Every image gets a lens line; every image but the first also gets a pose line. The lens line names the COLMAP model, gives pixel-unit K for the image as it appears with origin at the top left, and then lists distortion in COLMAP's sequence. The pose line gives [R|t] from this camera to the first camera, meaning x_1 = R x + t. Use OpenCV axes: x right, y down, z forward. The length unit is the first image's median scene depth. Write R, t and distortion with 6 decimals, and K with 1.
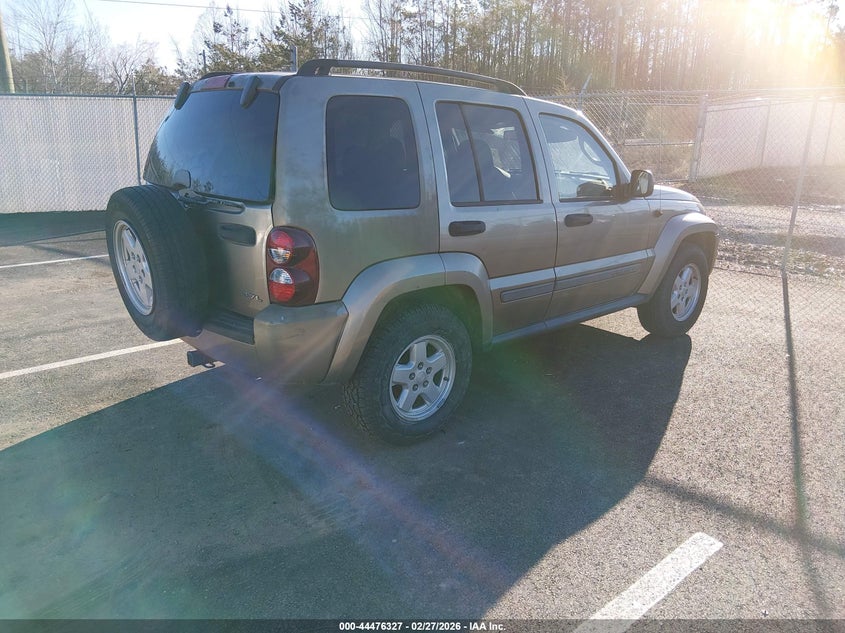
lens RADIAL K [[655.0, 0, 422.5], [0, 655.0, 316.5], [0, 0, 1]] dist [-0.008967, -0.009951]
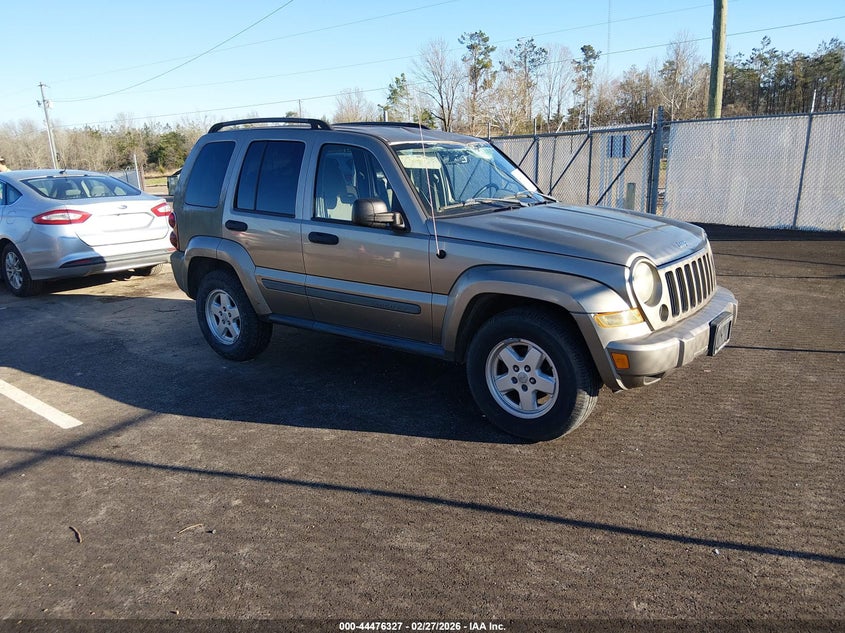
lens RADIAL K [[655.0, 0, 422.5], [0, 655.0, 316.5], [0, 0, 1]] dist [-0.008967, -0.009951]
pose [[0.191852, 0.224218, -0.955468, 1.563559], [-0.245607, 0.953543, 0.174450, -0.293315], [0.950195, 0.201201, 0.238009, 1.058141]]
